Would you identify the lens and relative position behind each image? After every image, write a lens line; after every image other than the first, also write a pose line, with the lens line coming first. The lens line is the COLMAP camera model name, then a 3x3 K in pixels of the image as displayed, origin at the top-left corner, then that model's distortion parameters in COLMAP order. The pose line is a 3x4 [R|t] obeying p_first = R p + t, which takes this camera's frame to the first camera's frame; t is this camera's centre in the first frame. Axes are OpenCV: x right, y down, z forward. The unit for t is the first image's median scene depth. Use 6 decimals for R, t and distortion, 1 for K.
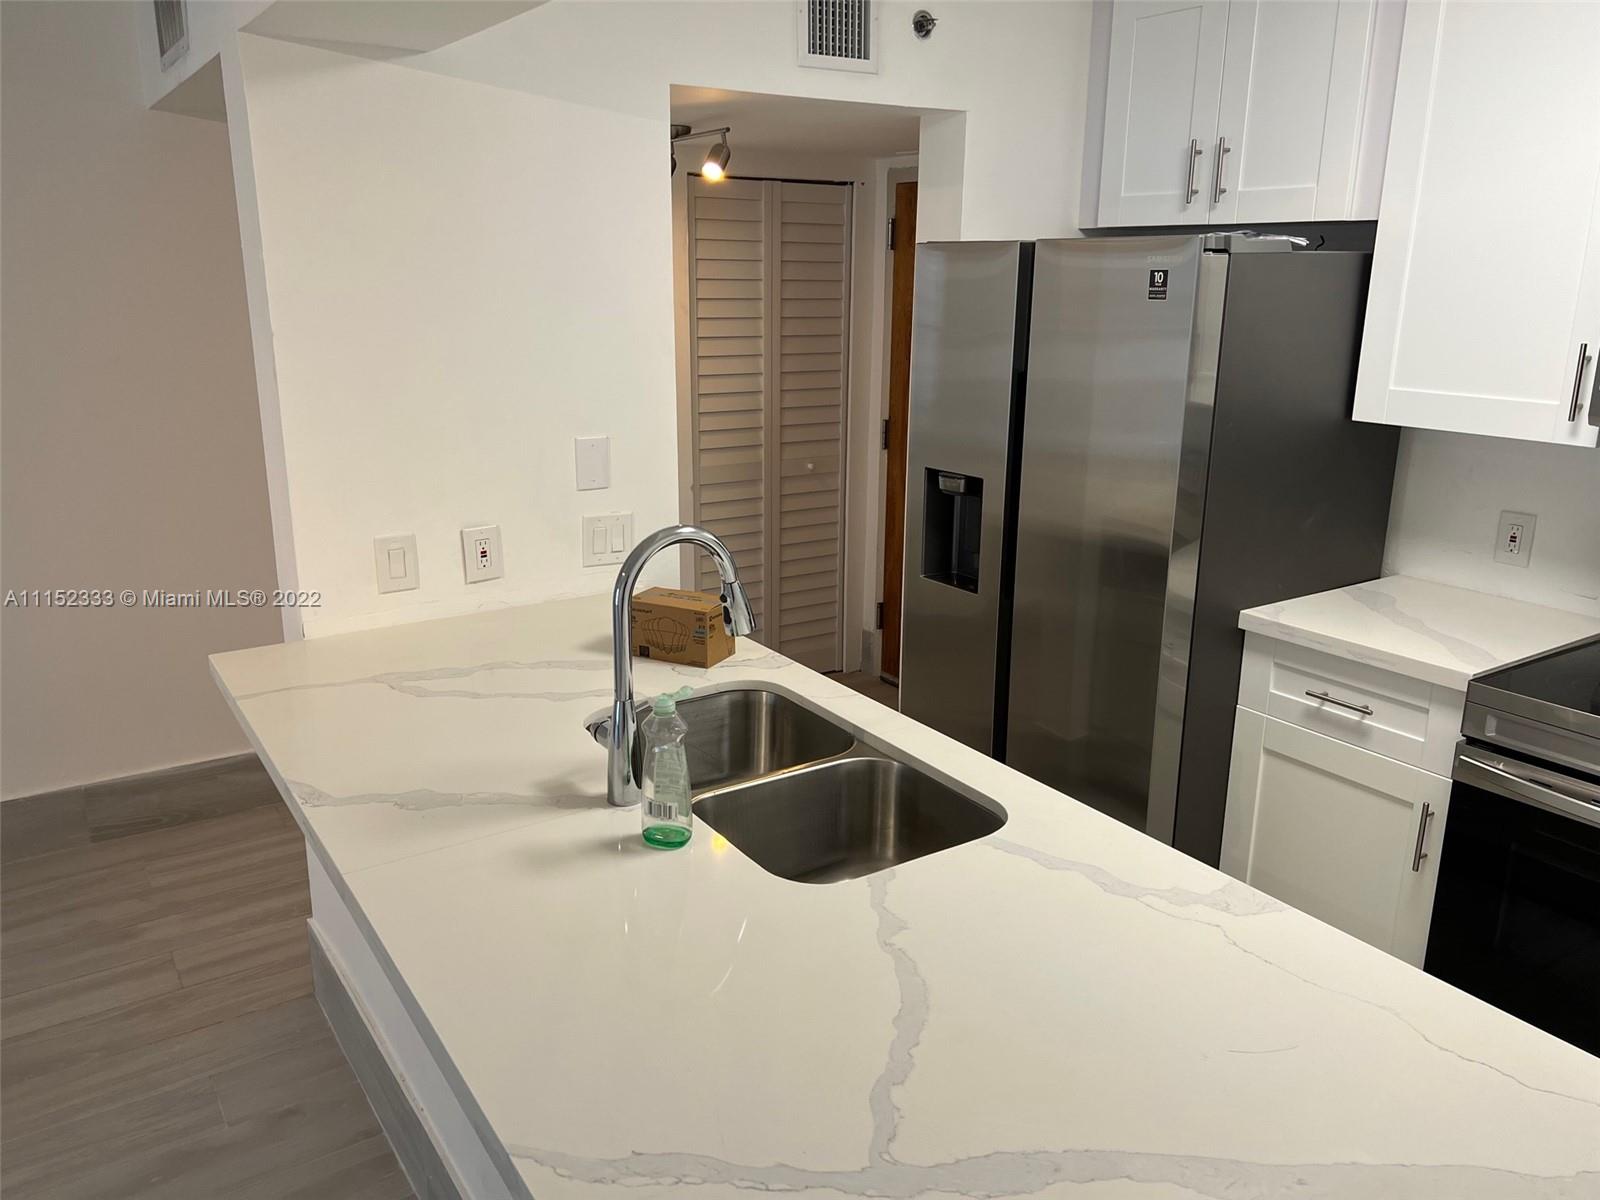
lens RADIAL K [[1195.4, 0, 800.0], [0, 1195.4, 600.0], [0, 0, 1]] dist [0.024790, 0.002806]
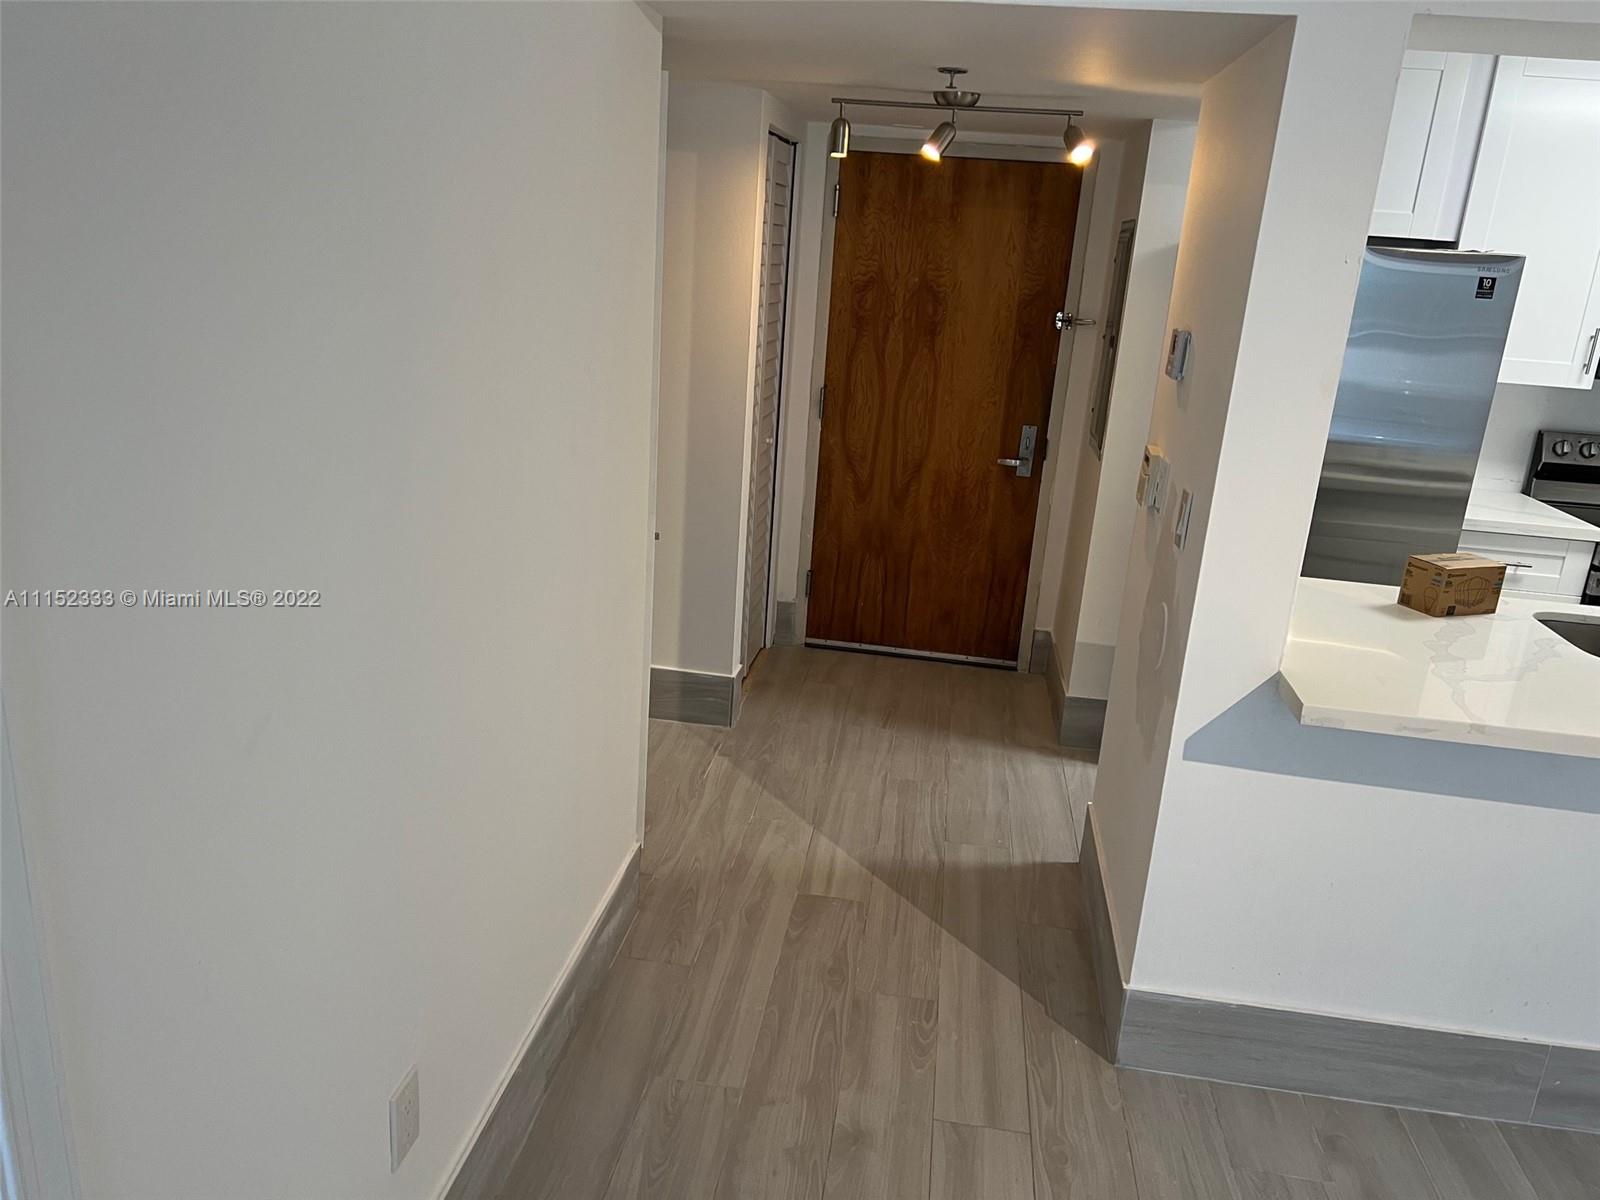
lens RADIAL K [[1195.2, 0, 792.9], [0, 1195.2, 608.1], [0, 0, 1]] dist [0.086200, -0.098827]
pose [[0.666138, -0.184981, 0.722525, -1.266791], [0.137639, 0.982605, 0.124669, -0.174641], [-0.733018, 0.016401, 0.680012, 0.600997]]
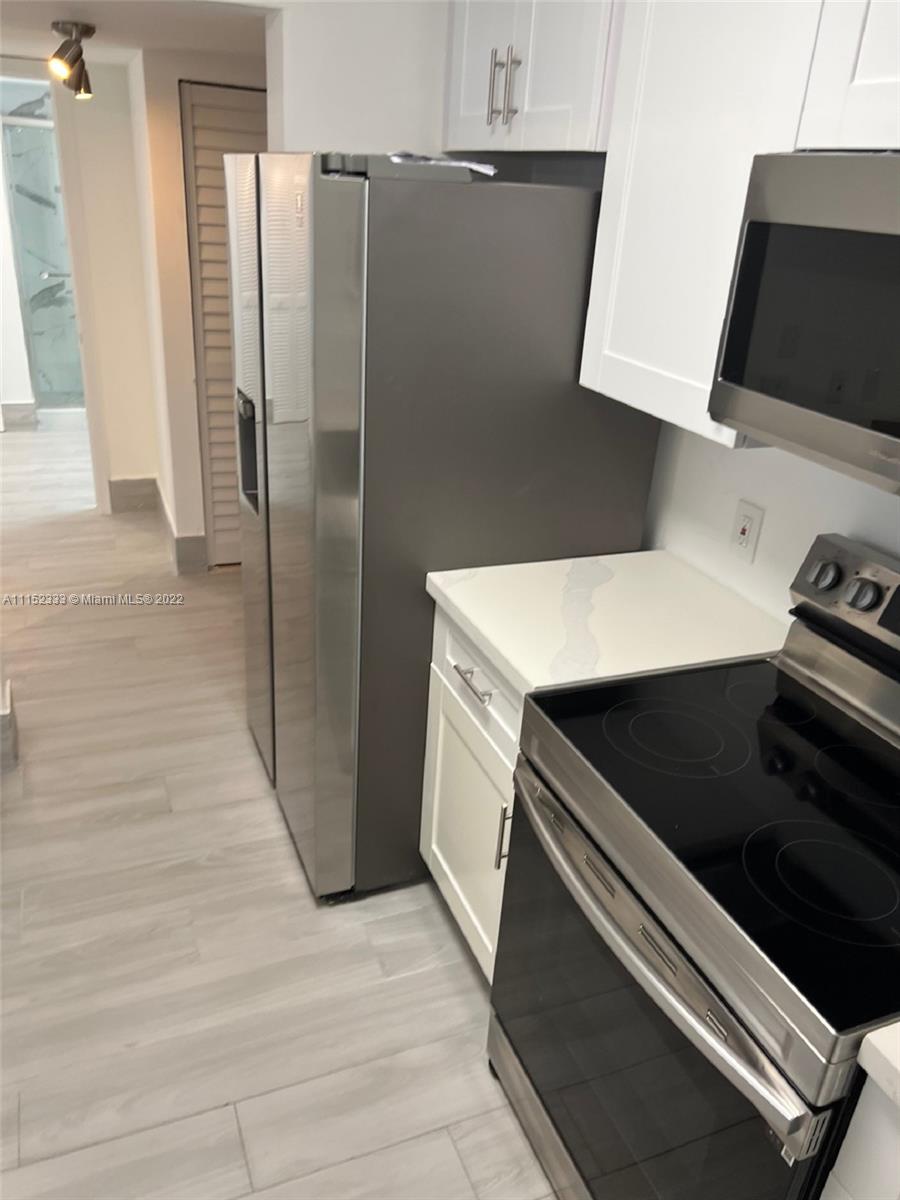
lens RADIAL K [[896.4, 0, 443.3], [0, 896.4, 602.3], [0, 0, 1]] dist [0.086200, -0.098827]
pose [[0.977287, 0.135598, -0.162859, 0.522765], [-0.108718, 0.980460, 0.163944, -0.092525], [0.181907, -0.142515, 0.972933, 0.298220]]
